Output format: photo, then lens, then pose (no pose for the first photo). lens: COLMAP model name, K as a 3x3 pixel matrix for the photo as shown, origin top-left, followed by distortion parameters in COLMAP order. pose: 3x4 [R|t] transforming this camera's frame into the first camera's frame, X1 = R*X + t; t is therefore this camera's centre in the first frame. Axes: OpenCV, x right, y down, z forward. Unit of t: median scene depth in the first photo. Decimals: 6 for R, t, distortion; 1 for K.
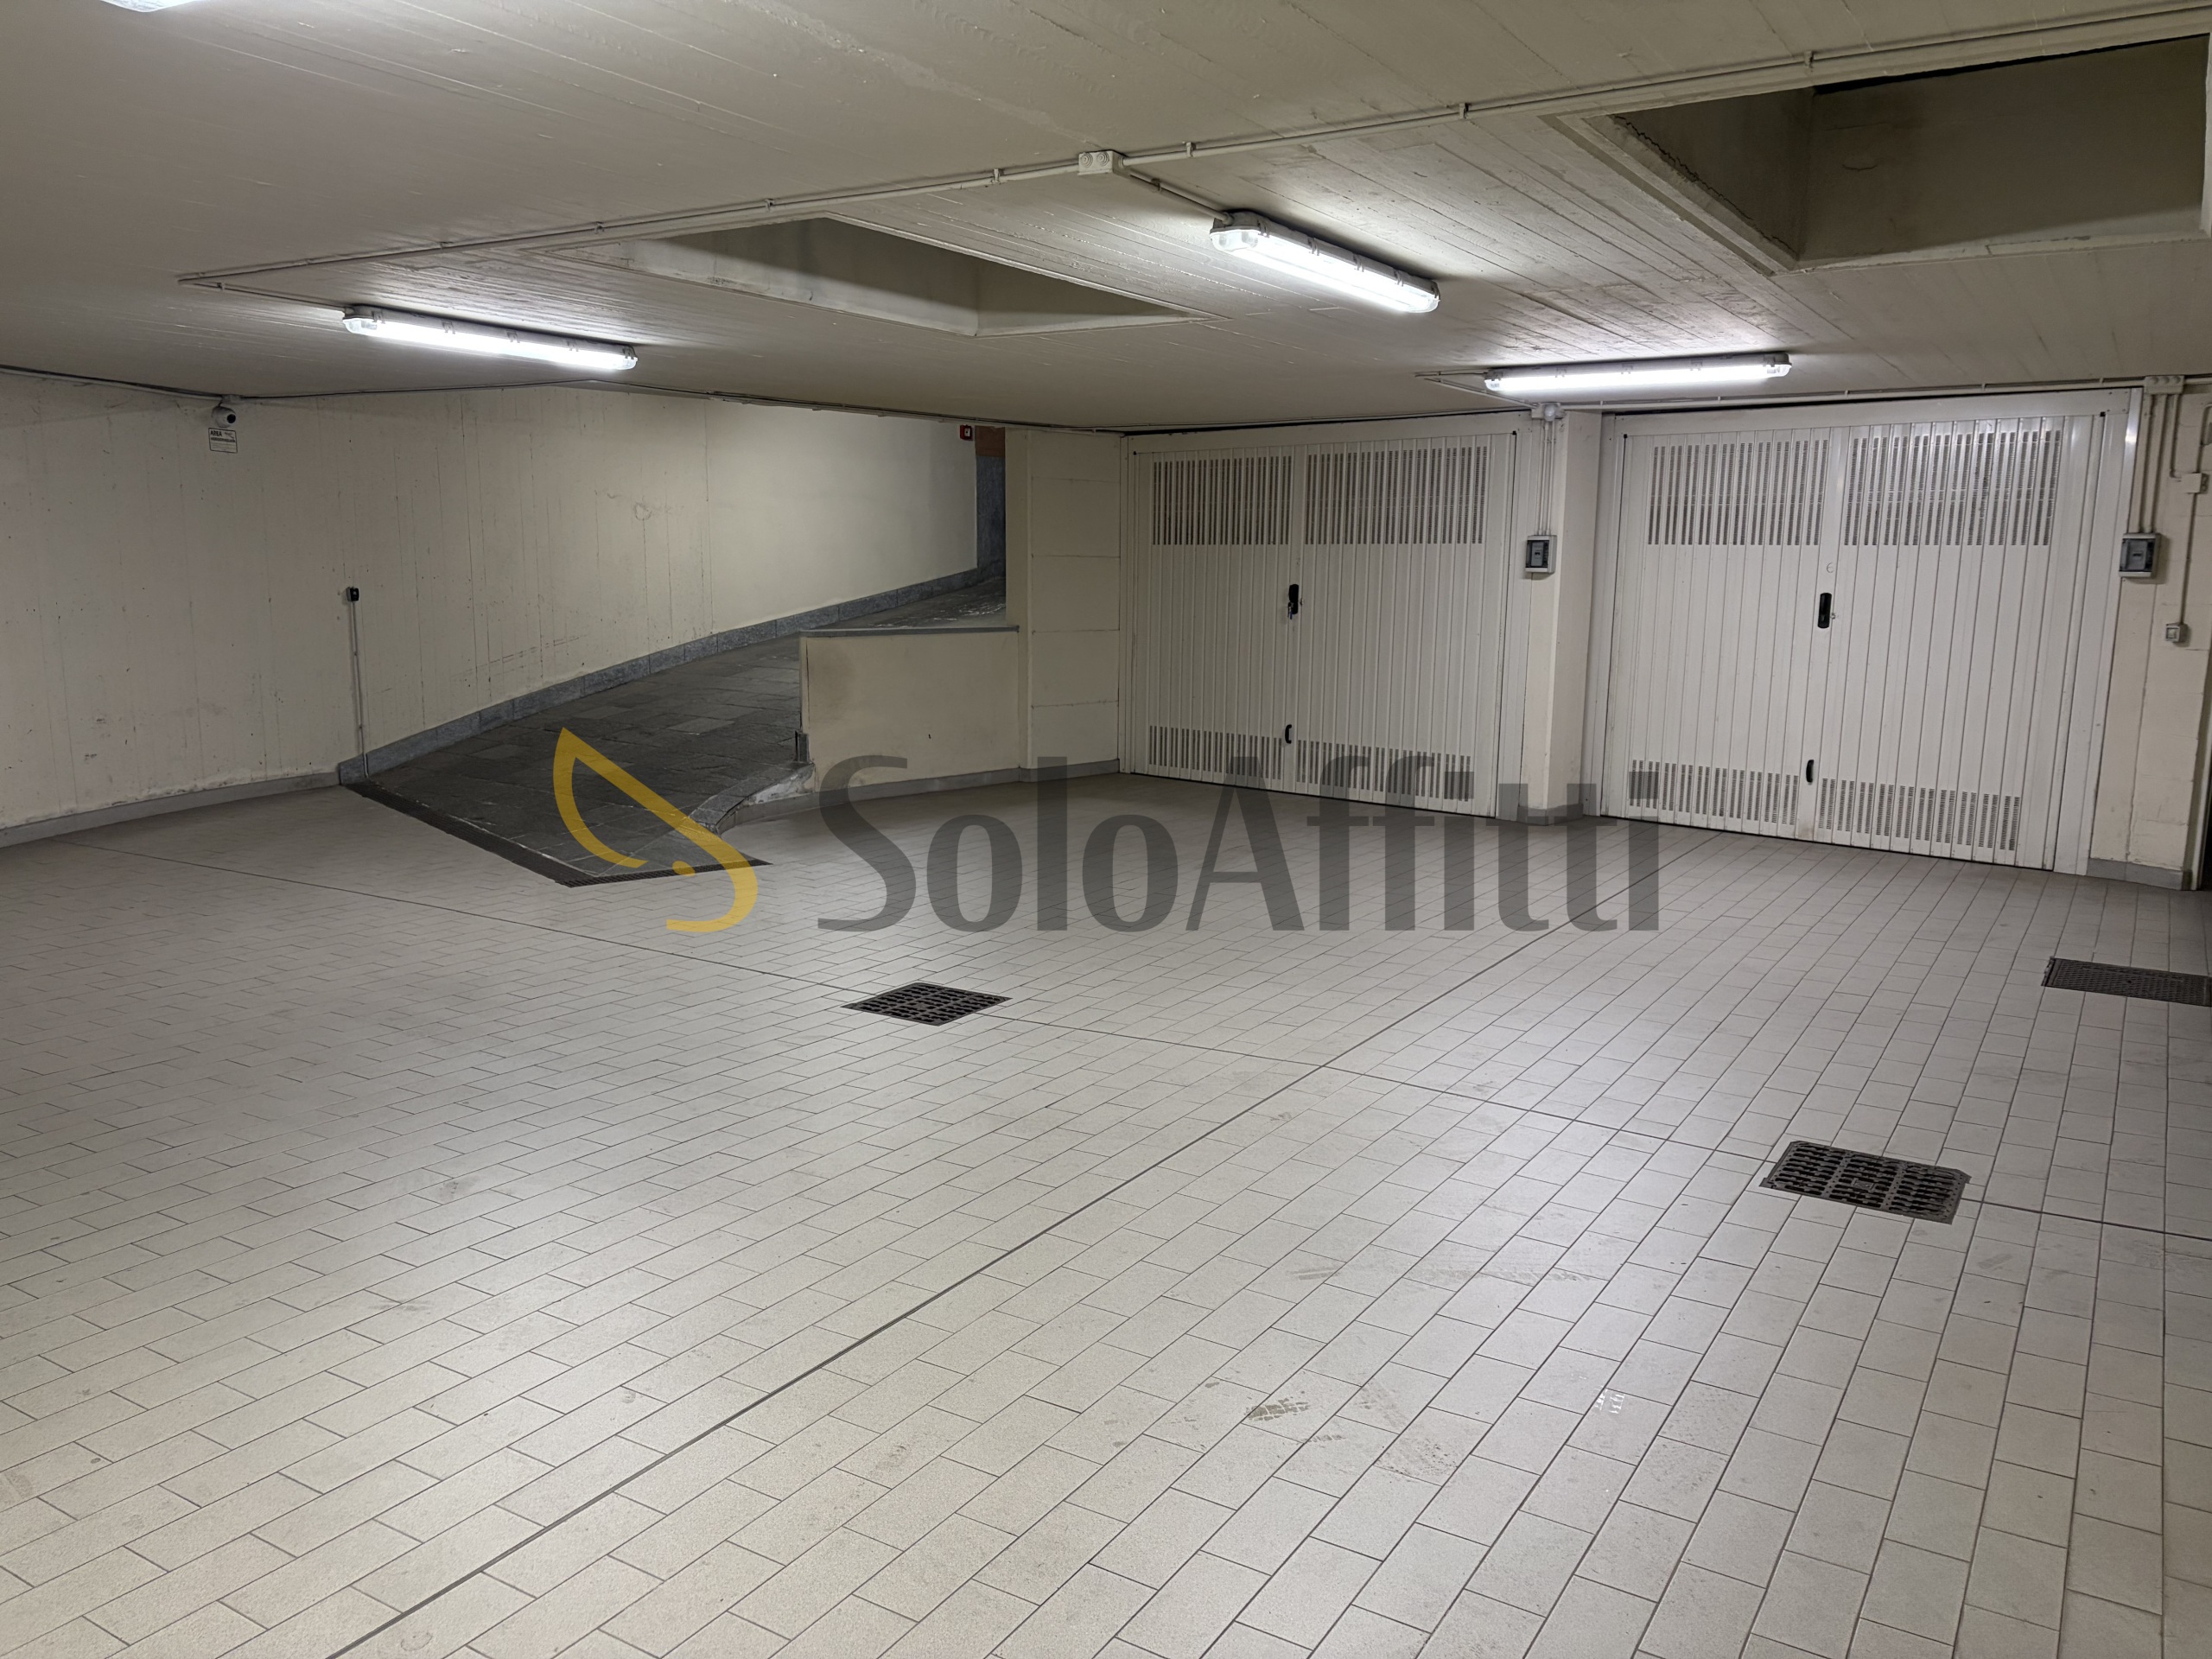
lens RADIAL K [[1660.4, 0, 1106.0], [0, 1660.4, 829.5], [0, 0, 1]] dist [0.083985, -0.094458]
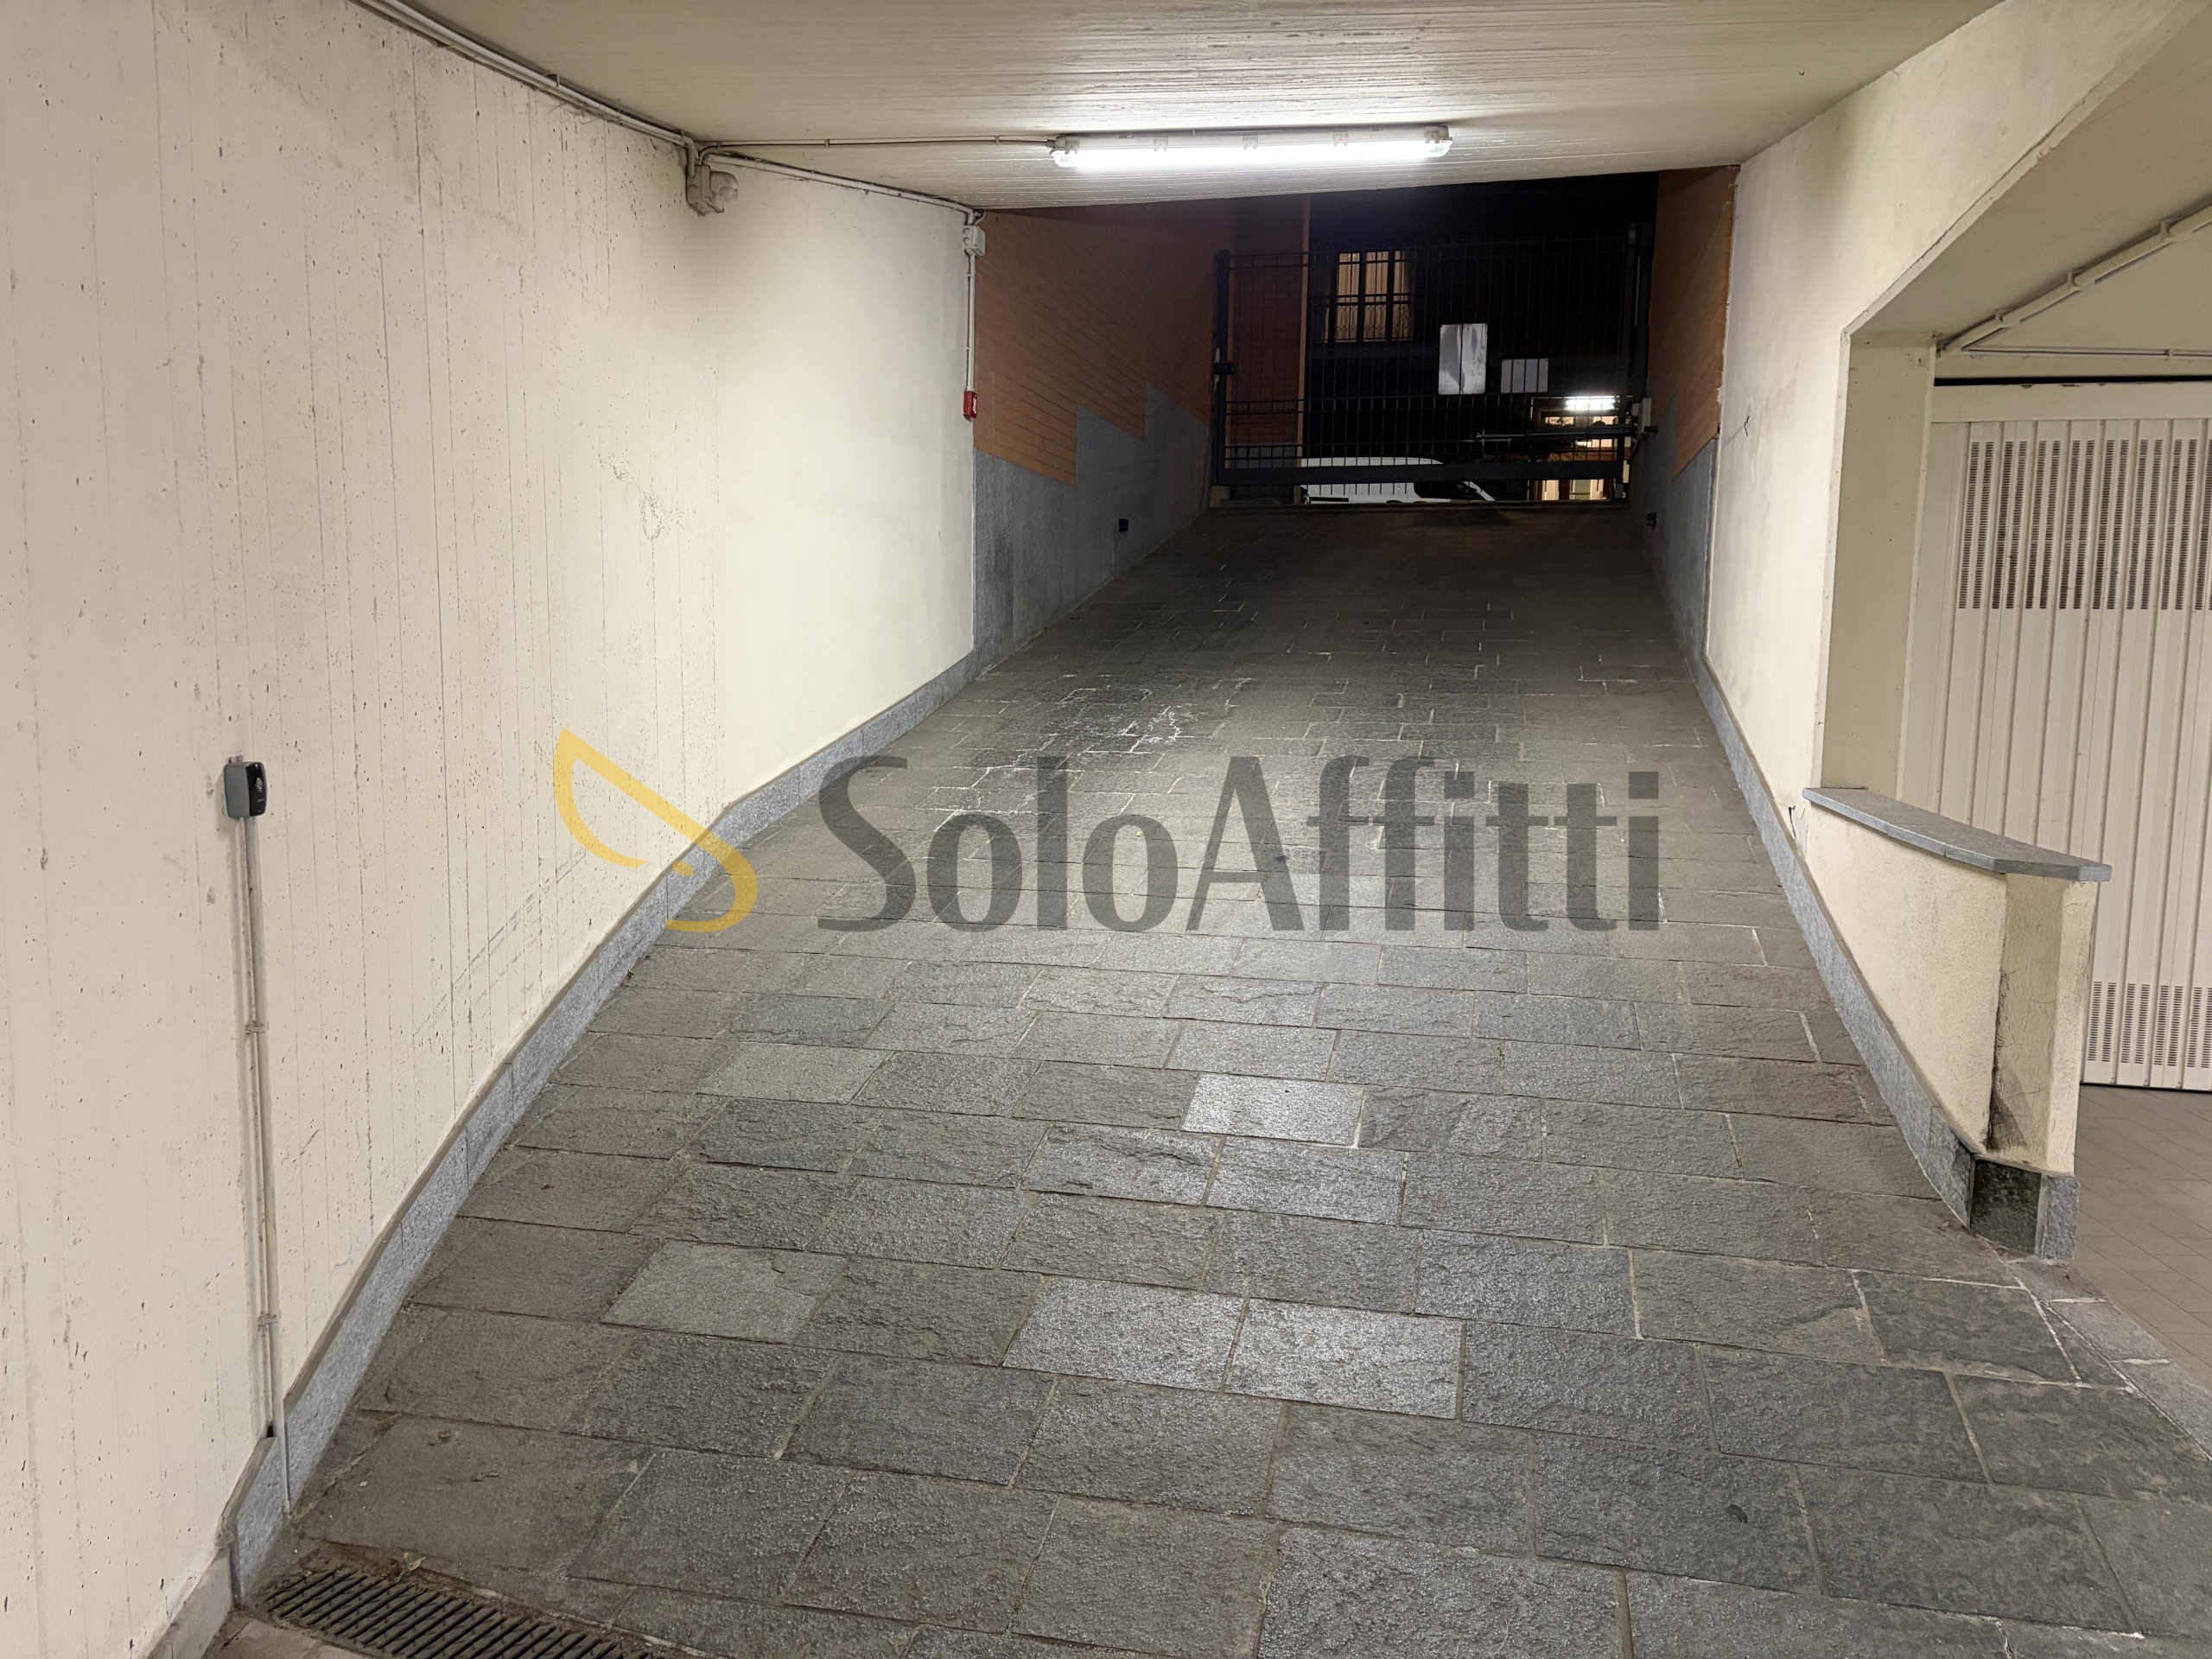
lens RADIAL K [[1660.4, 0, 1106.0], [0, 1660.4, 829.5], [0, 0, 1]] dist [0.083985, -0.094458]
pose [[0.864208, -0.054058, 0.500222, -0.451482], [0.073163, 0.997146, -0.018641, -0.117700], [-0.497786, 0.052708, 0.865697, 0.714881]]
